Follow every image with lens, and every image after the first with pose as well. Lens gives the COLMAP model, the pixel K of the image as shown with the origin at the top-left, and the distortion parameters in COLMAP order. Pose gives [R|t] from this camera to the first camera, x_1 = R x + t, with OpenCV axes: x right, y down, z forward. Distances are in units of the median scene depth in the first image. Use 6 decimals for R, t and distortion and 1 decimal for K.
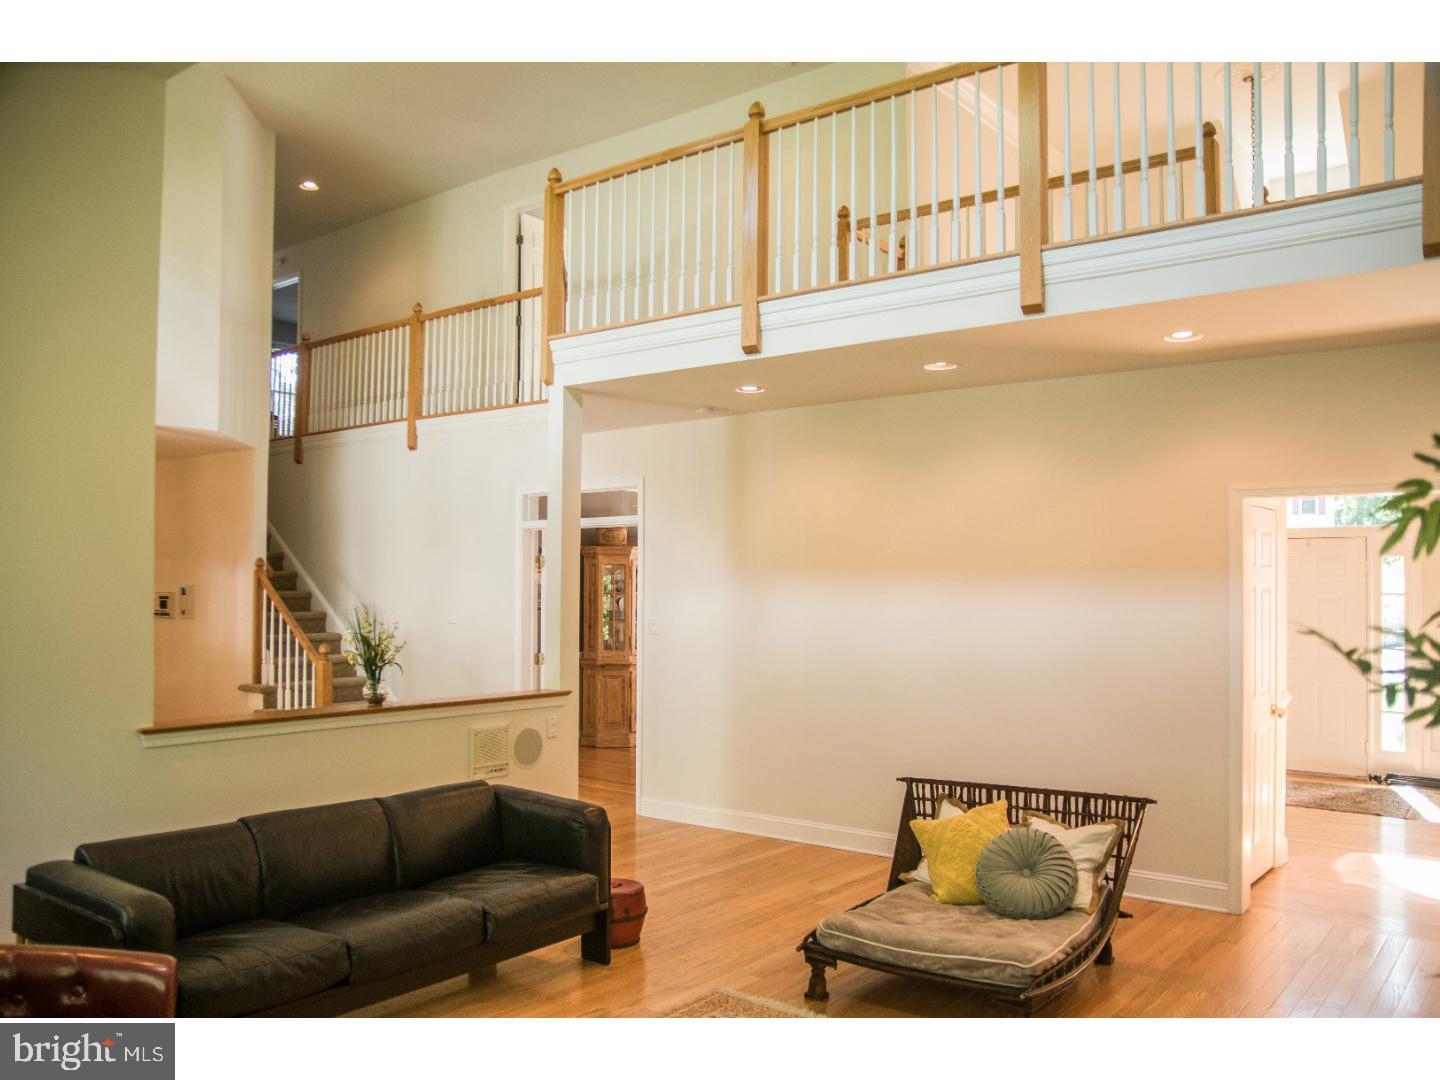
lens RADIAL K [[1129.1, 0, 722.8], [0, 1129.1, 541.3], [0, 0, 1]] dist [-0.100039, 0.038255]
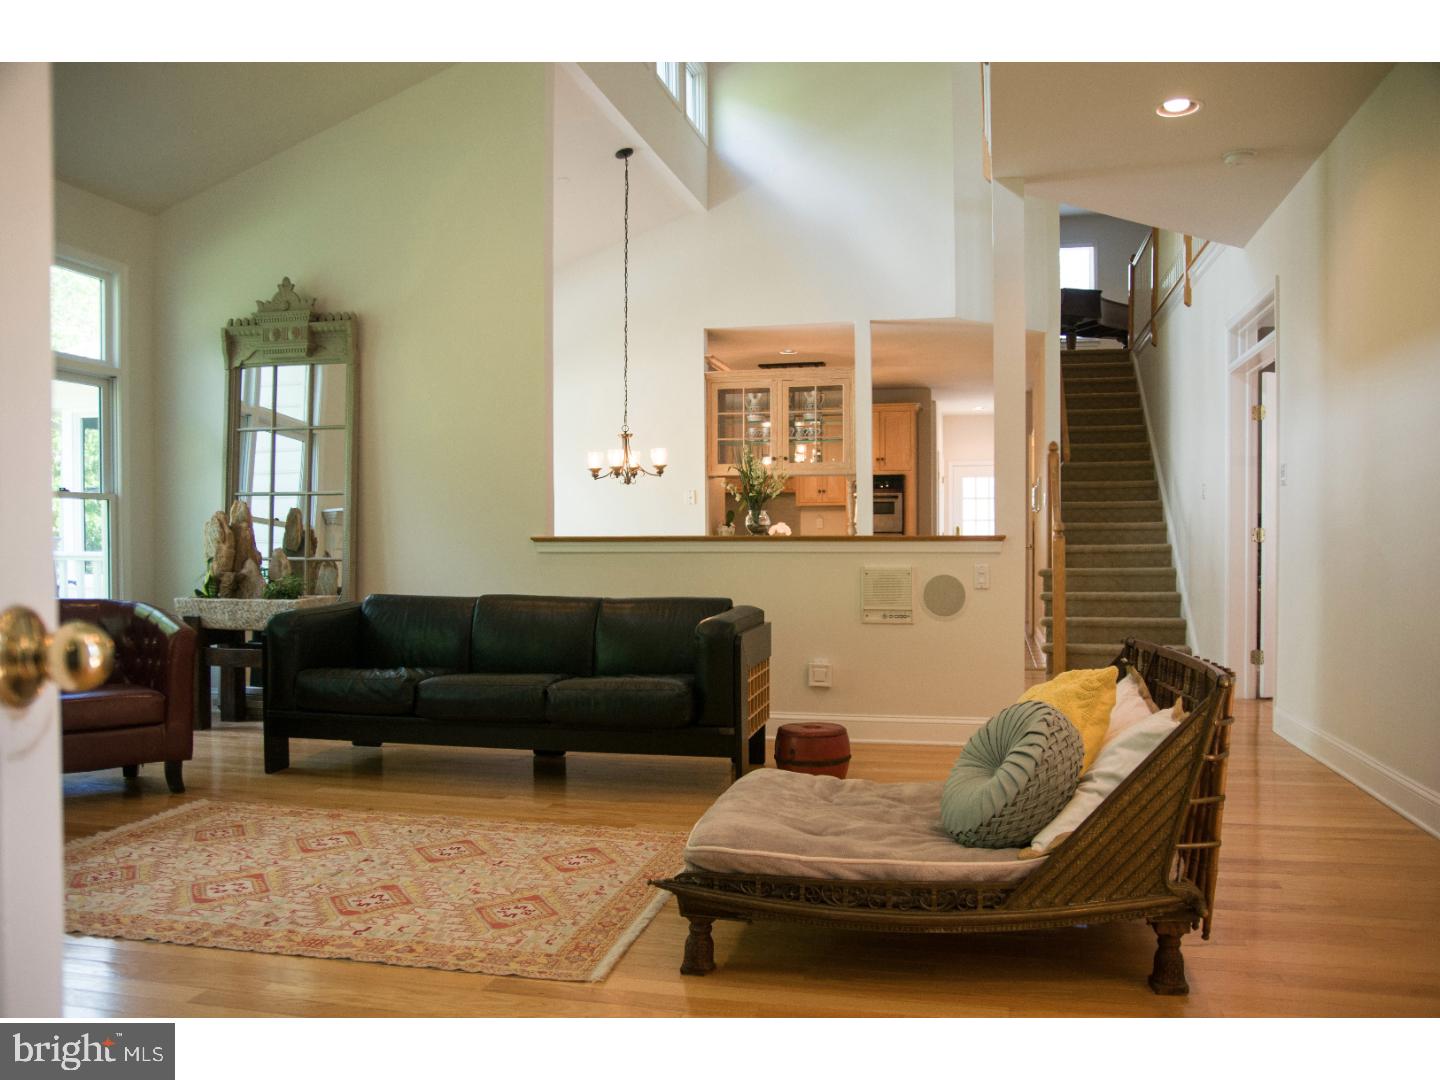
lens RADIAL K [[1129.1, 0, 722.4], [0, 1129.1, 540.2], [0, 0, 1]] dist [-0.100039, 0.038255]
pose [[0.464085, -0.000198, -0.885791, 0.516249], [0.034655, 0.999238, 0.017934, 0.117973], [0.885113, -0.039020, 0.463738, 0.443653]]
